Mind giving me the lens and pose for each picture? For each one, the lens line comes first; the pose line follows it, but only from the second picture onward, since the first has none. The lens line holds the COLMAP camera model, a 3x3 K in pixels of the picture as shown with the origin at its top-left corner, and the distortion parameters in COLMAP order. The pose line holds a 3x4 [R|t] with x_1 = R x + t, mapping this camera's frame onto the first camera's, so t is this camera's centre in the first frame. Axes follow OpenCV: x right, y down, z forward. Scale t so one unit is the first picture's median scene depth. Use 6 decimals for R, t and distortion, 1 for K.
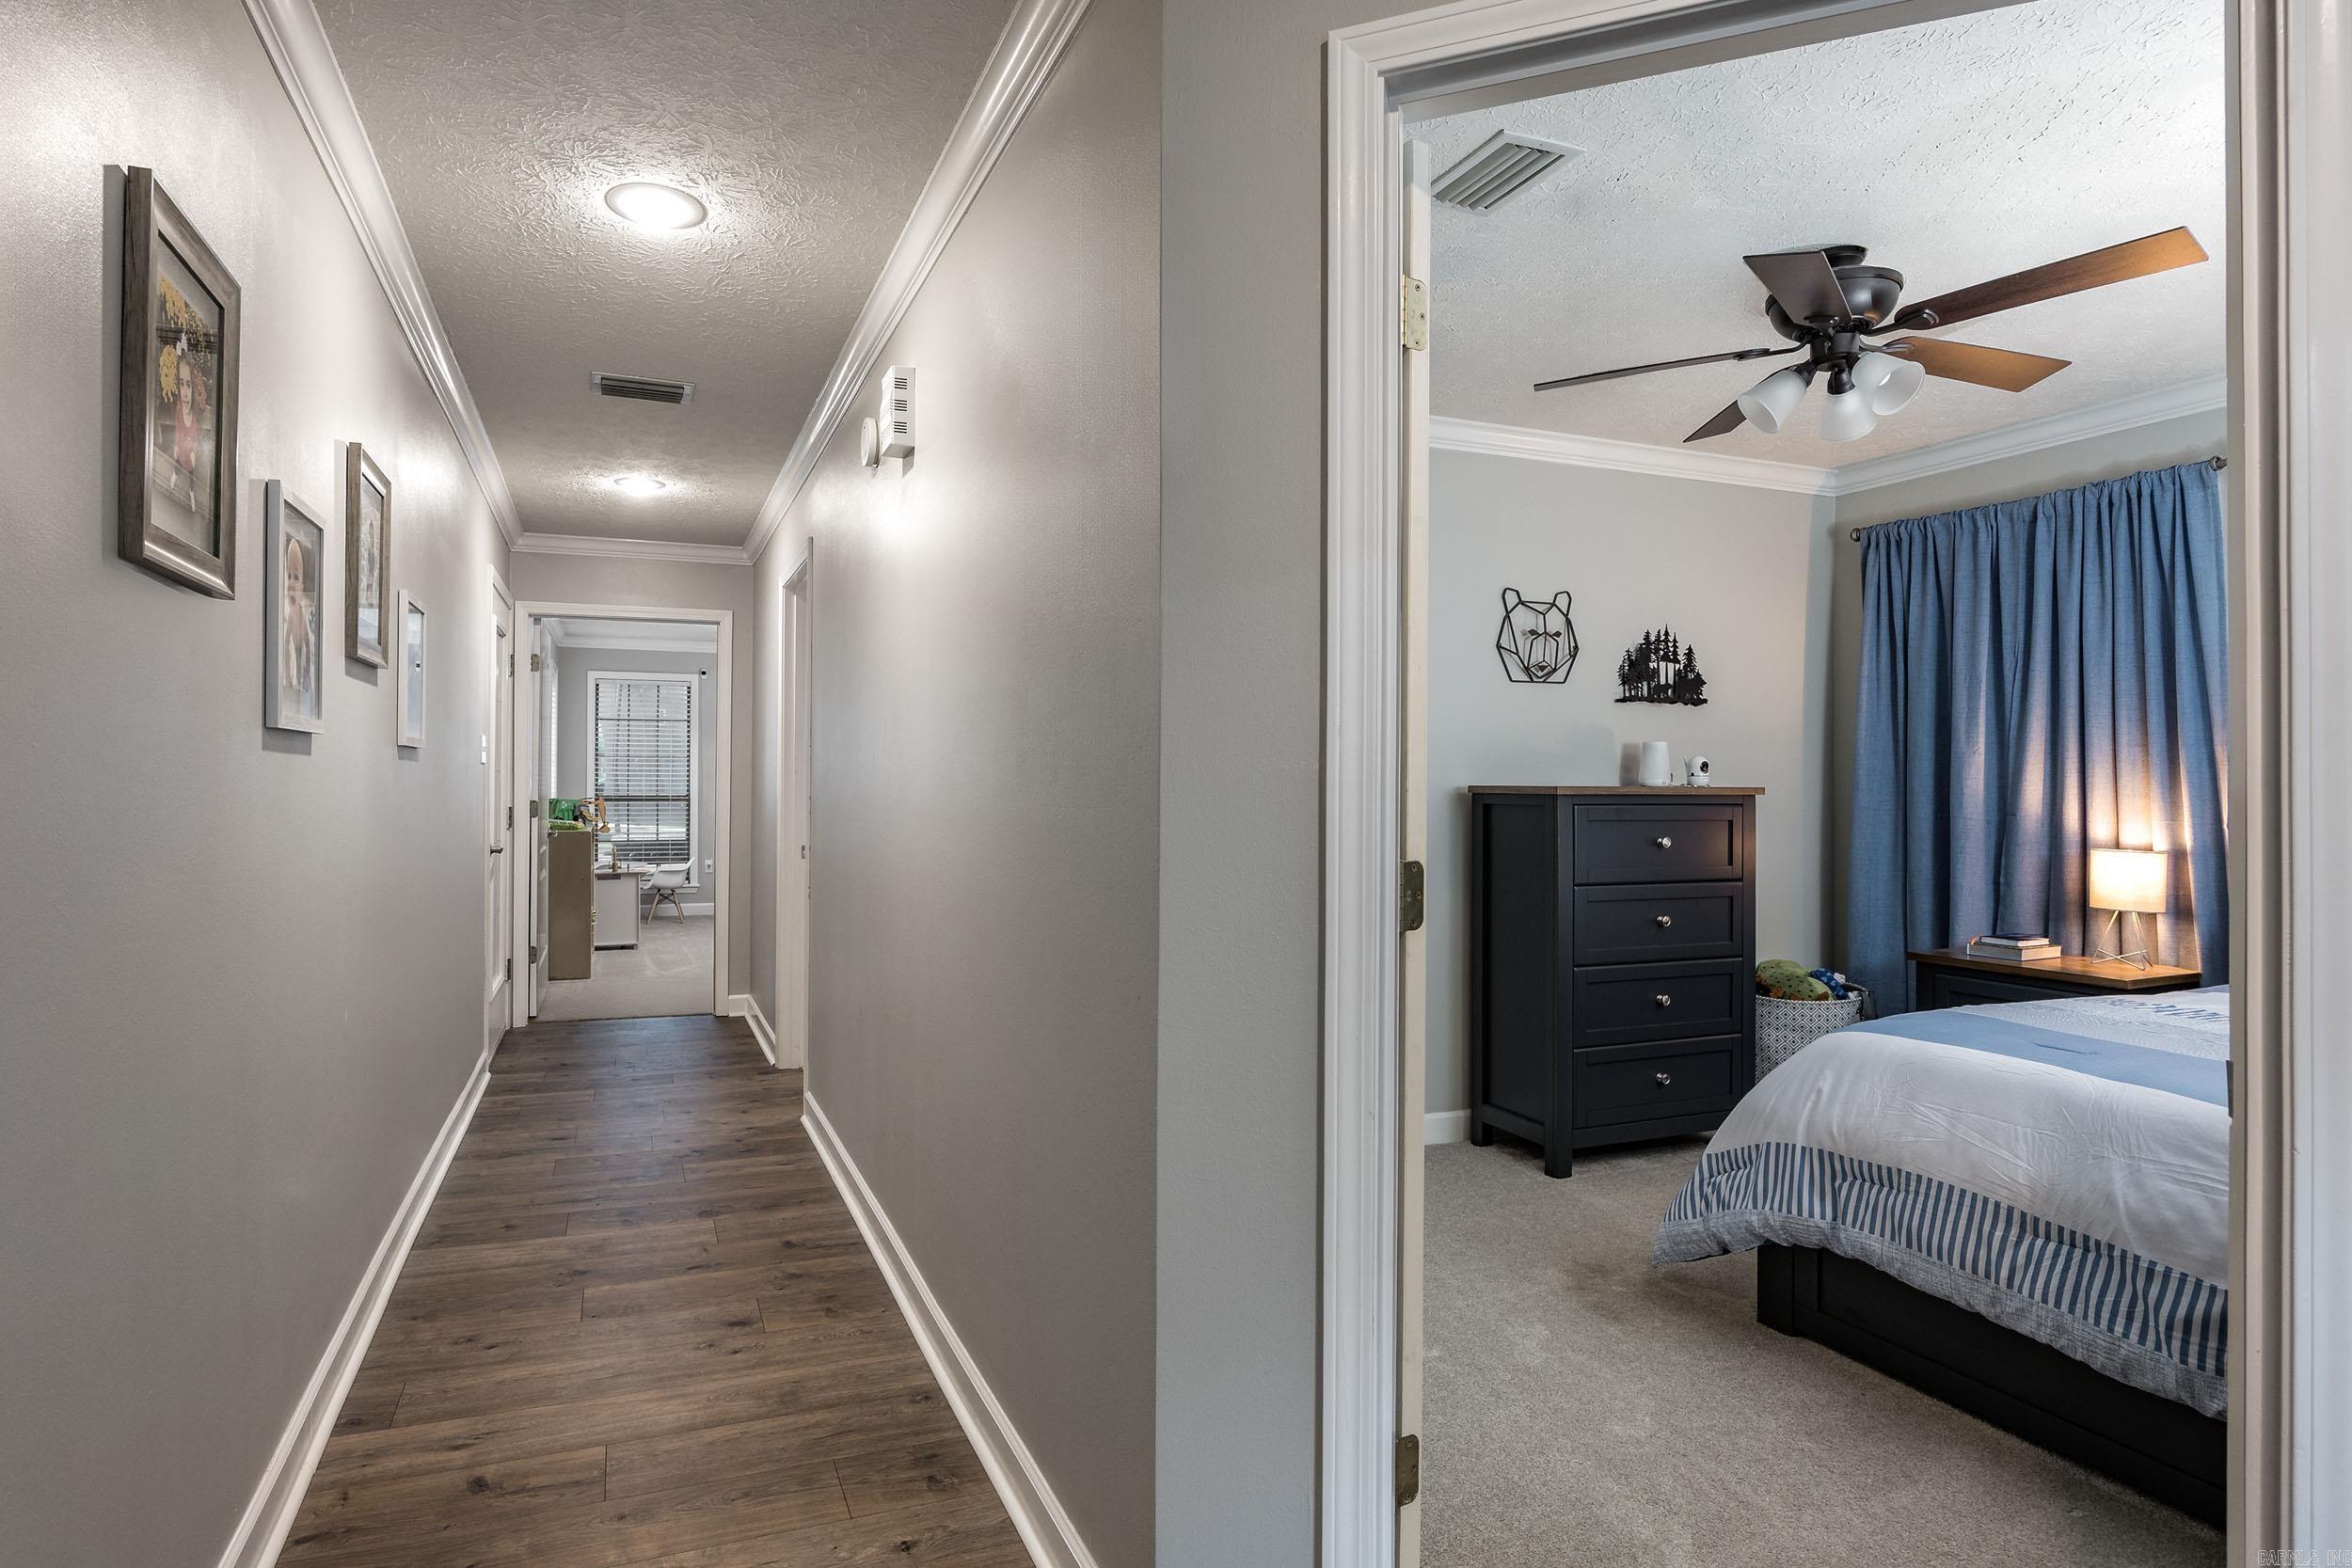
lens RADIAL K [[1084.8, 0, 1170.9], [0, 1084.8, 766.8], [0, 0, 1]] dist [-0.001332, -0.000052]
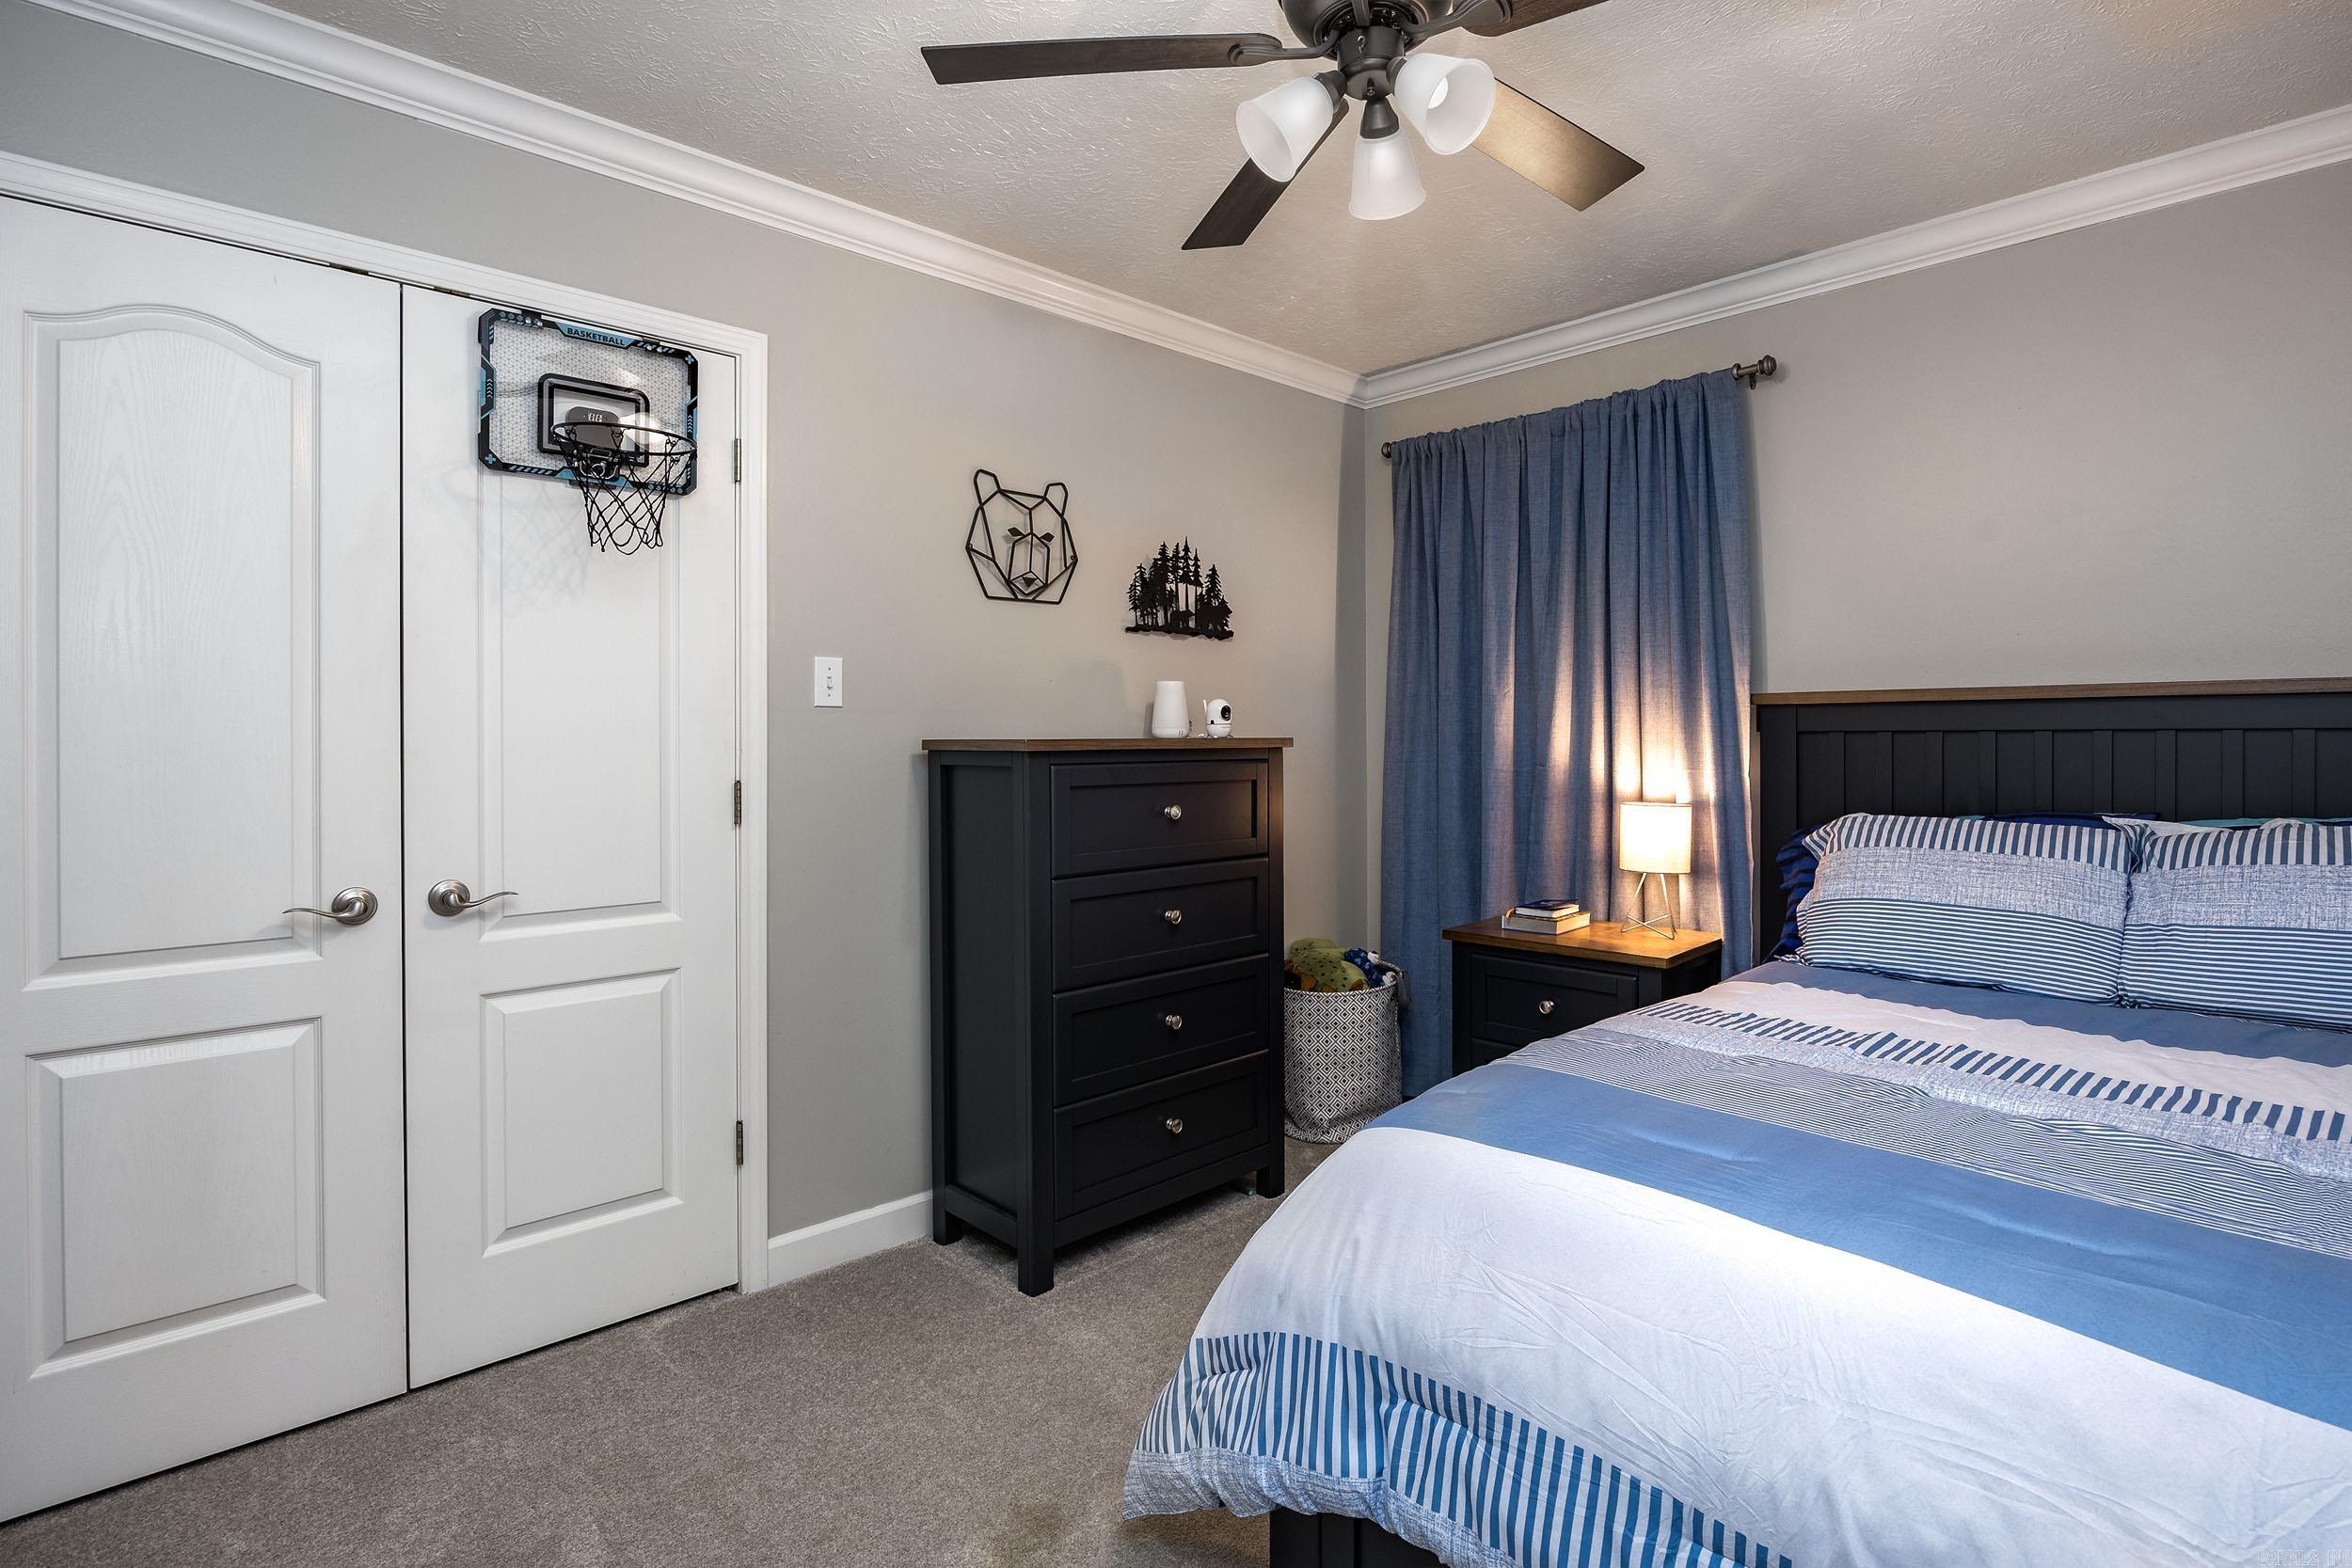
lens RADIAL K [[1160.6, 0, 1179.1], [0, 1160.6, 731.7], [0, 0, 1]] dist [-0.001758, -0.000696]
pose [[0.924212, -0.010266, 0.381743, 0.152070], [0.006456, 0.999916, 0.011260, 0.004288], [-0.381826, -0.007942, 0.924200, 0.255721]]
